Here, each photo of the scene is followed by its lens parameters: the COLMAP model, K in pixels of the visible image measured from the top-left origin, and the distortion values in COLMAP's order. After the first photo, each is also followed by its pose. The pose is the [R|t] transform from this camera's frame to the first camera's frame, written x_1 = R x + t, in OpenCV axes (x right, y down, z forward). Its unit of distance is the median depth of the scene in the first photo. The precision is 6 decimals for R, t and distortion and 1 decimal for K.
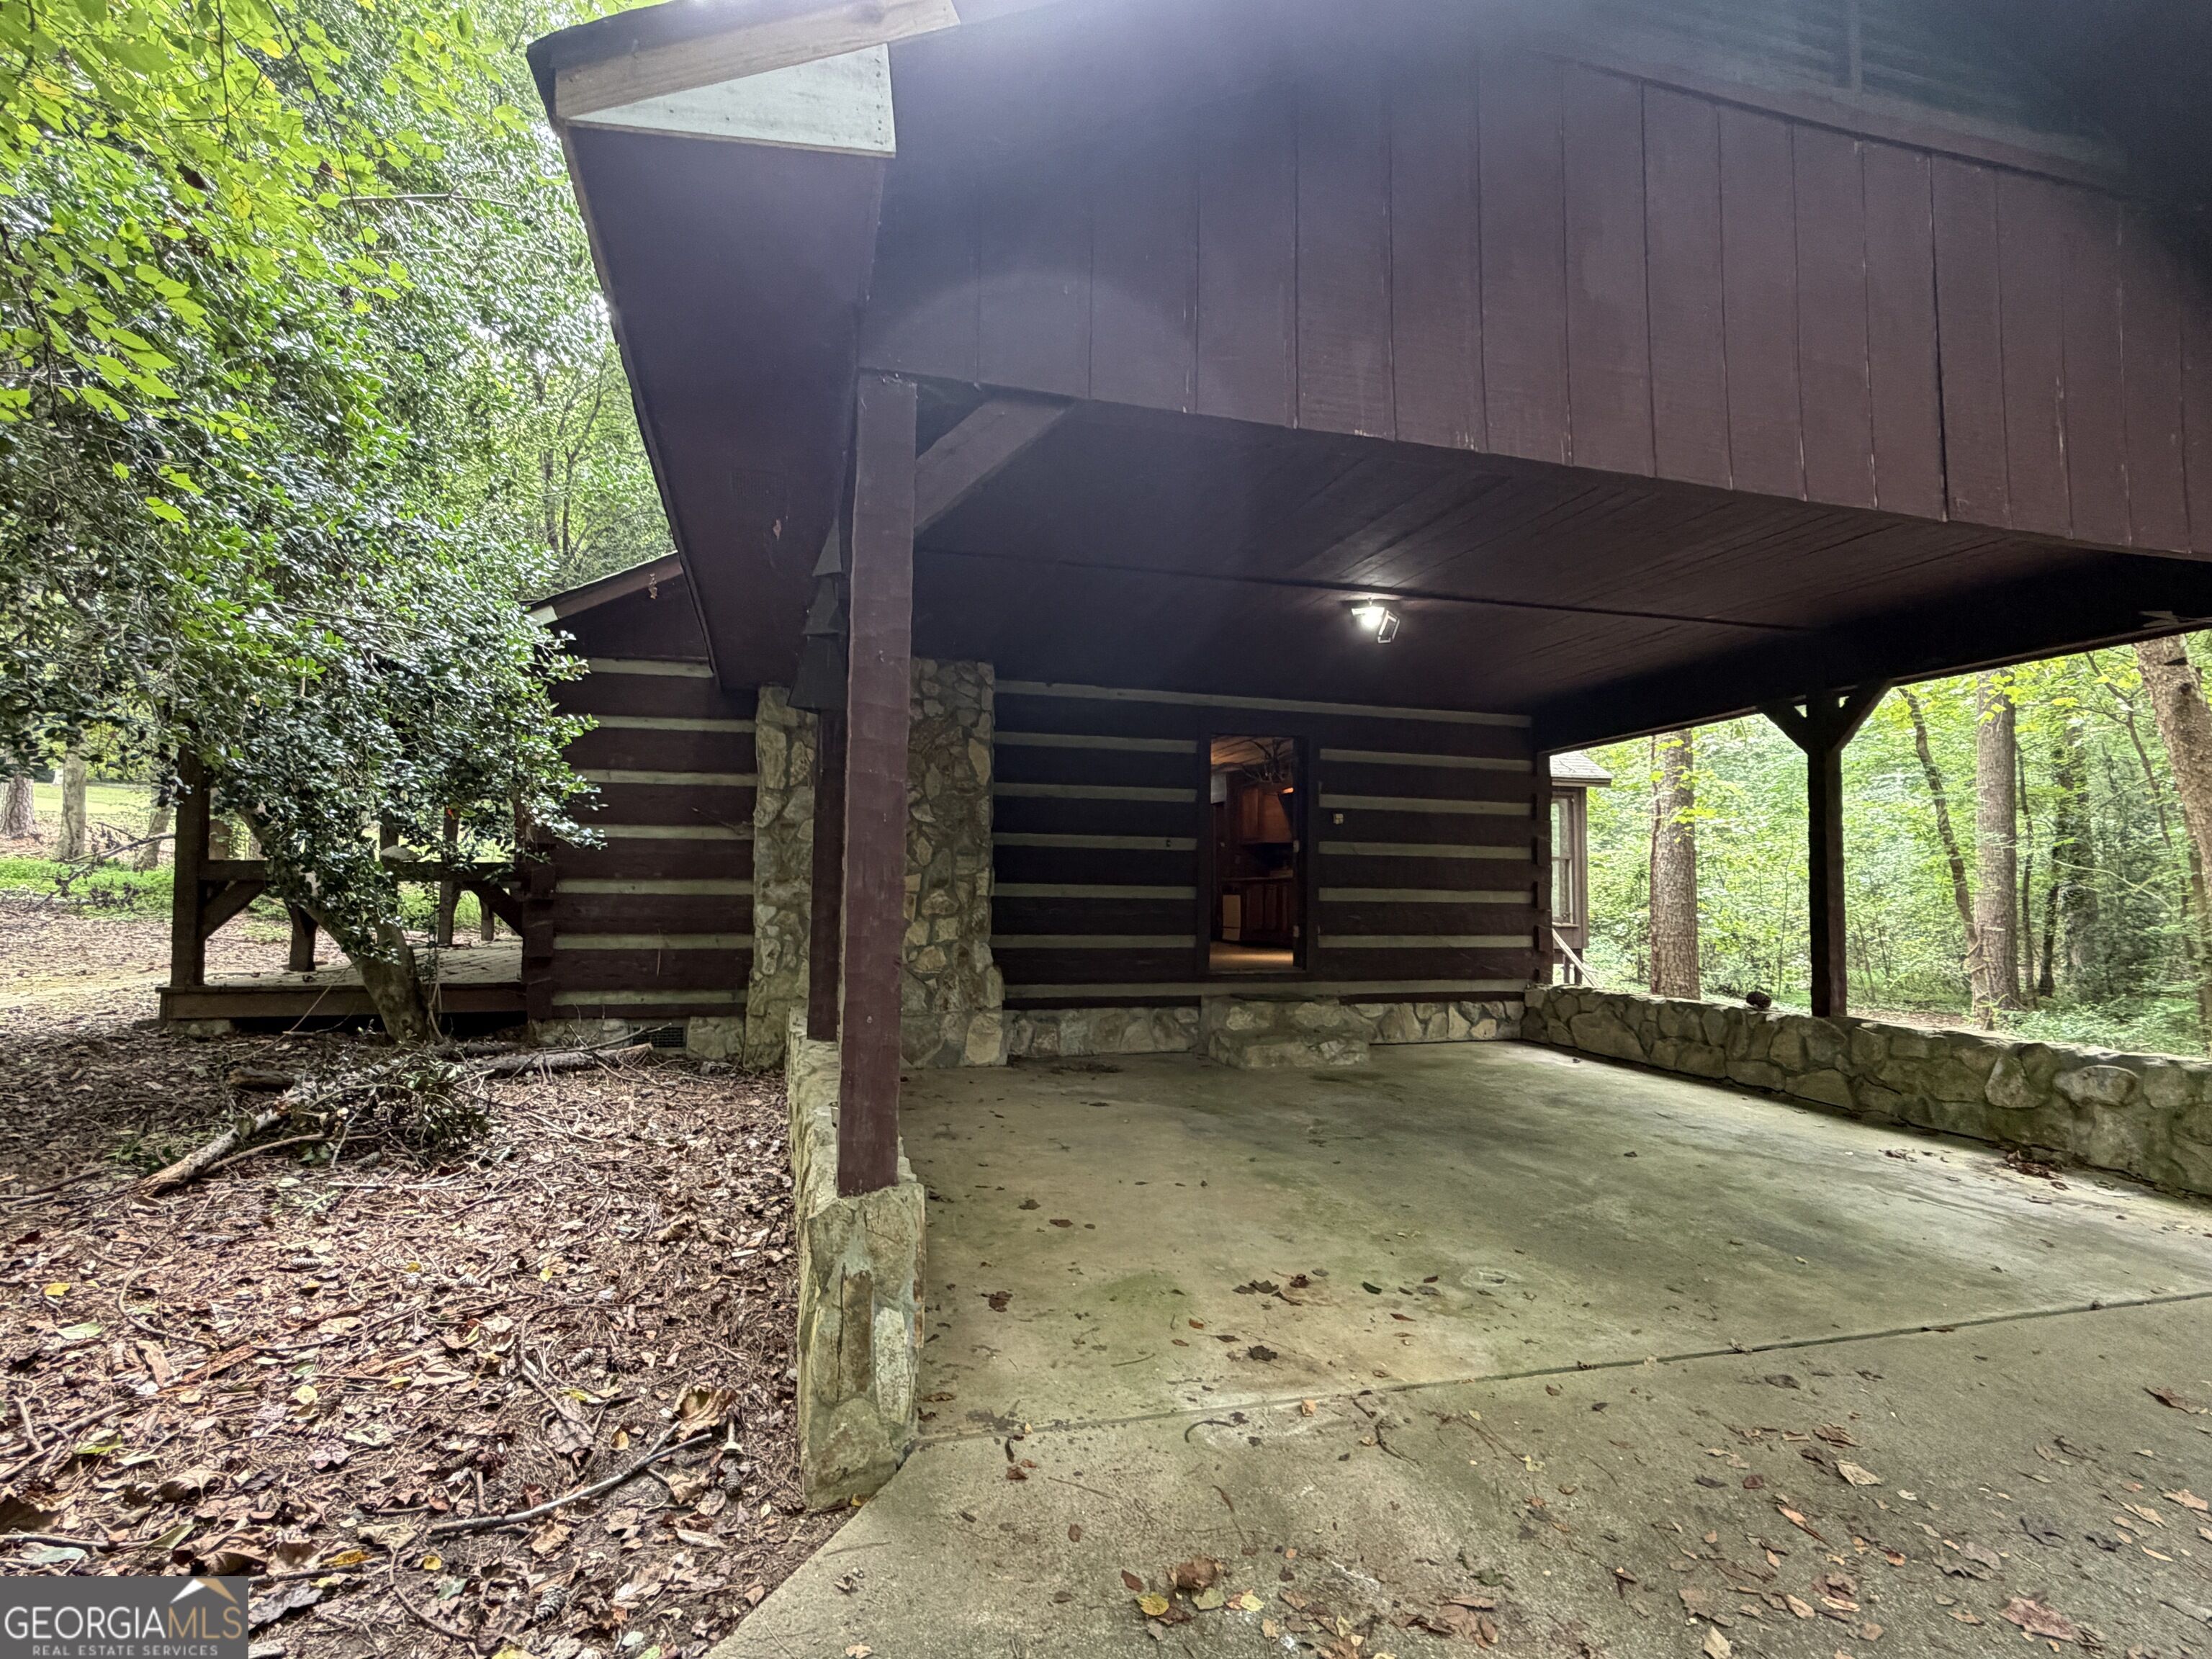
lens RADIAL K [[1168.8, 0, 1100.1], [0, 1168.8, 826.1], [0, 0, 1]] dist [0.005228, 0.000320]
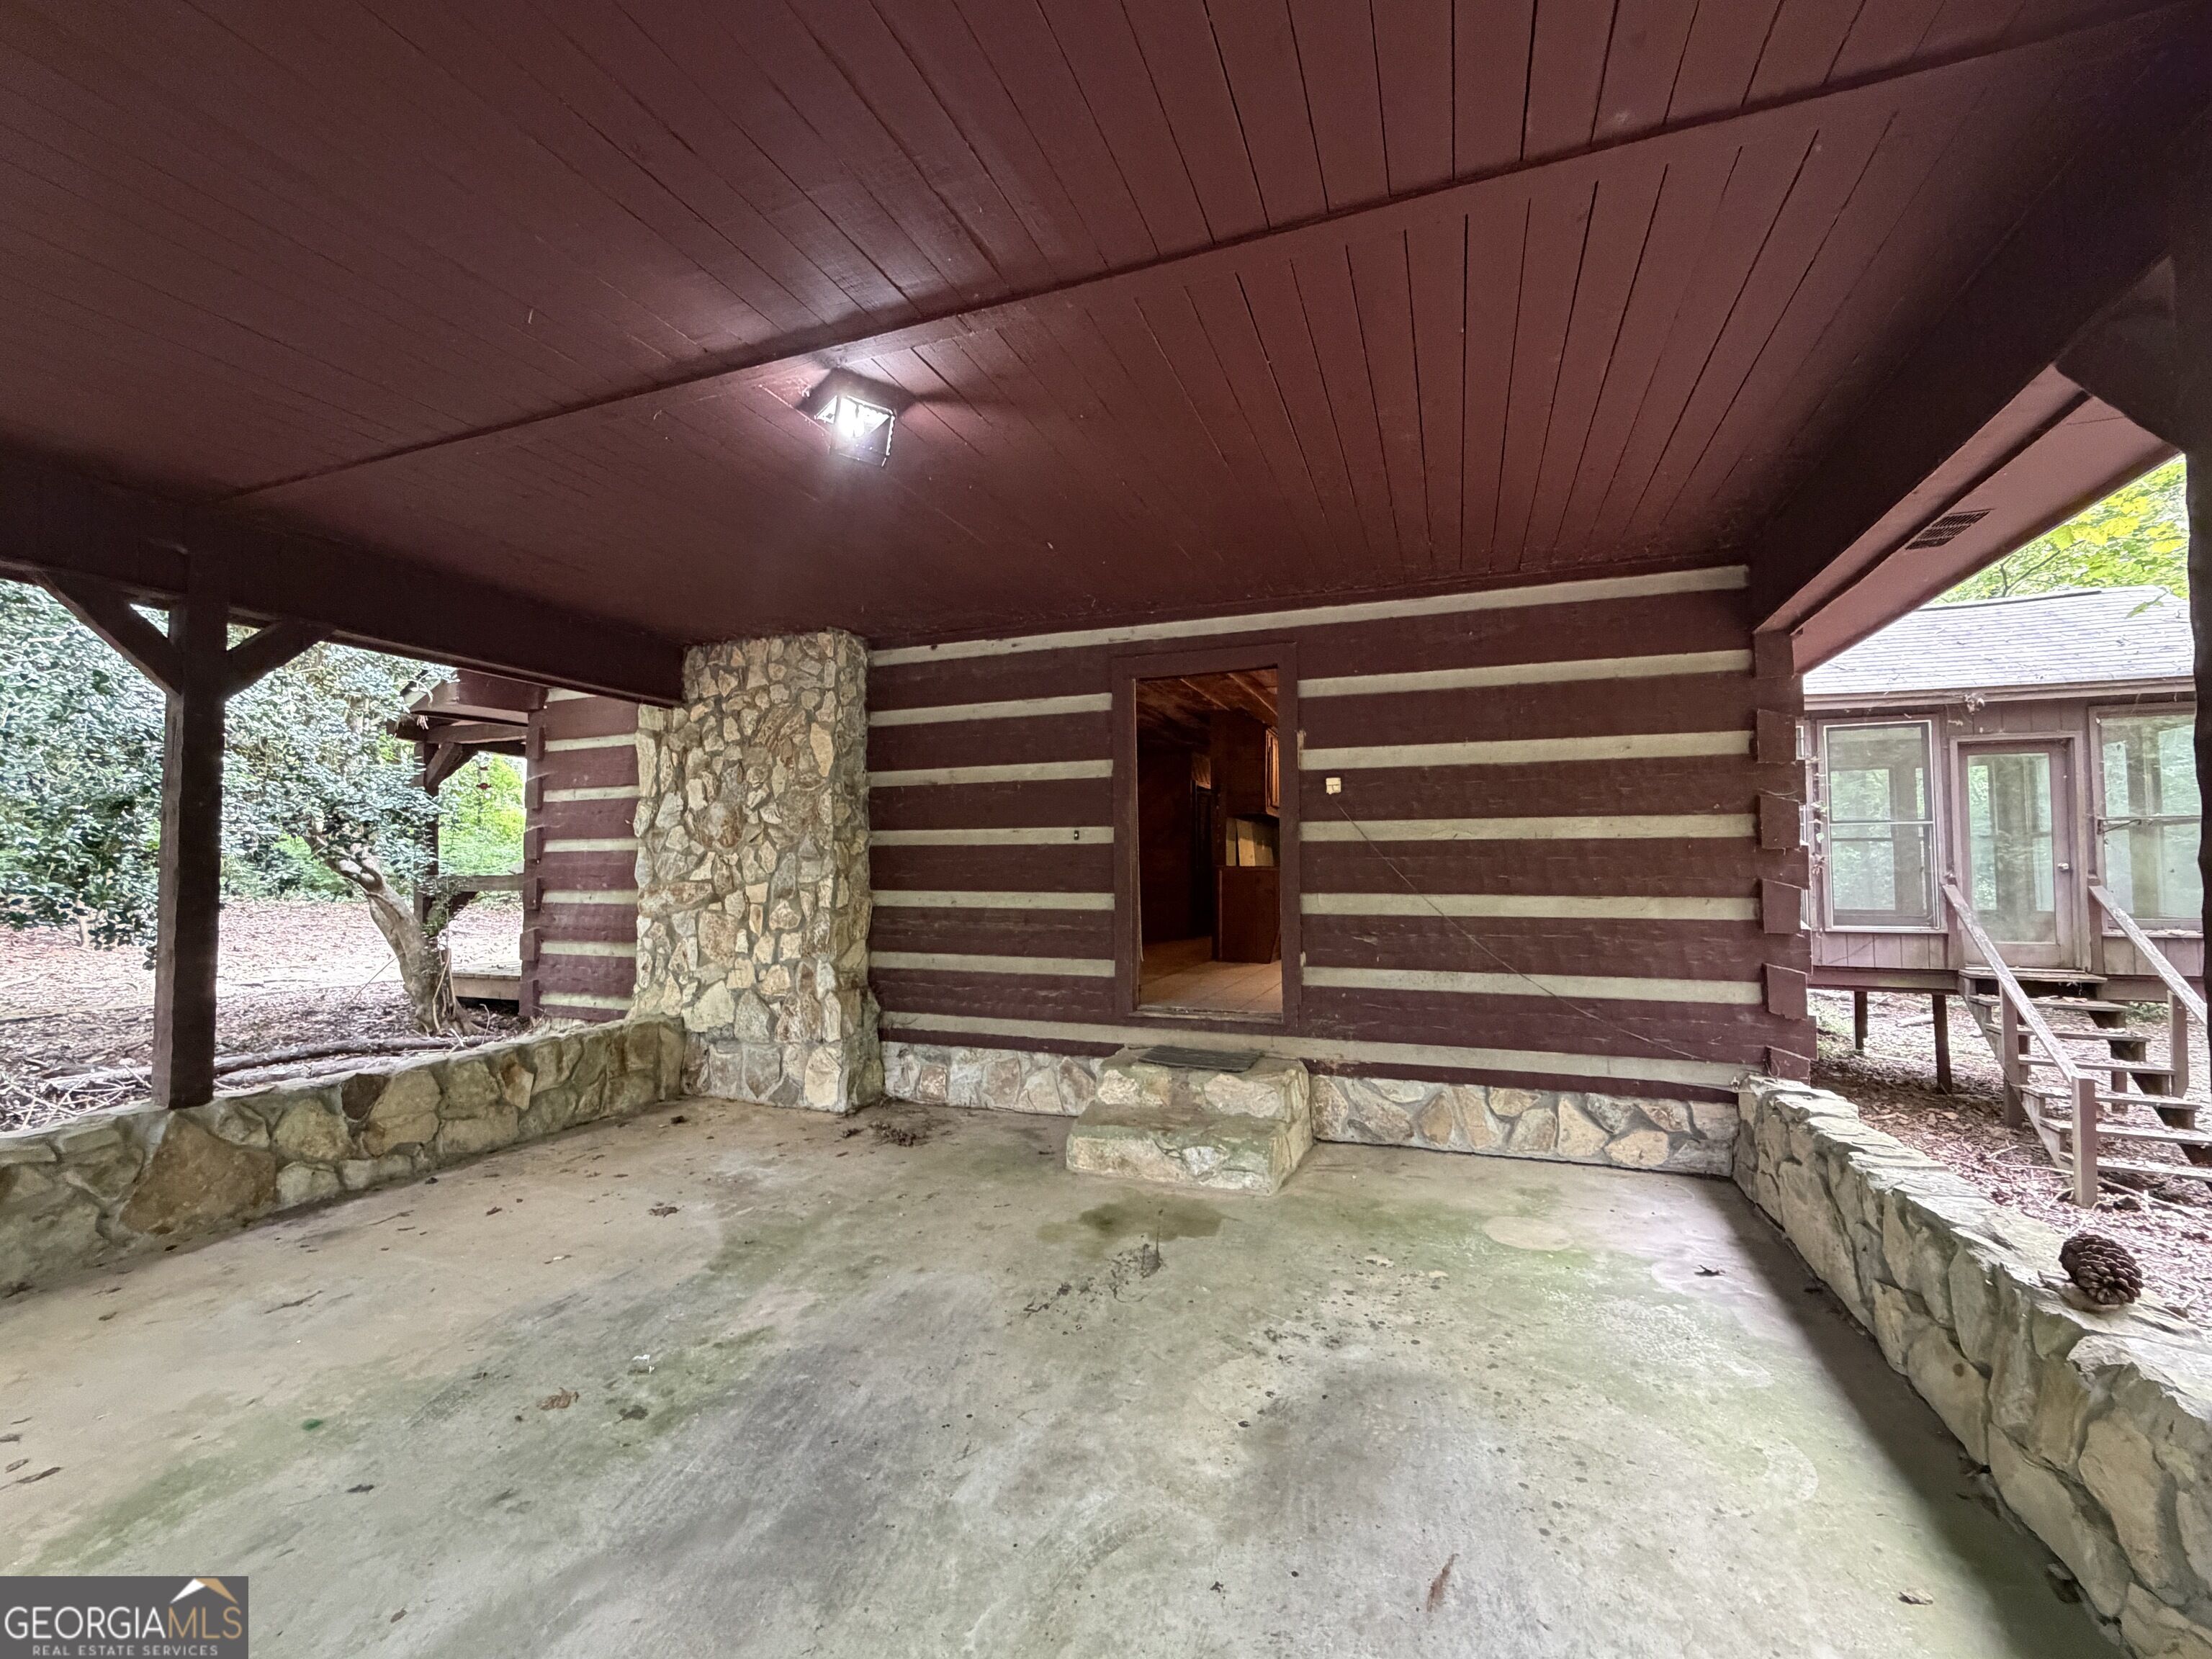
lens RADIAL K [[884.7, 0, 1115.2], [0, 884.7, 838.1], [0, 0, 1]] dist [0.000891, -0.000369]
pose [[0.801284, -0.037144, -0.597130, 0.430991], [0.045839, 0.998949, -0.000627, 0.018712], [0.596526, -0.026869, 0.802144, 0.584928]]
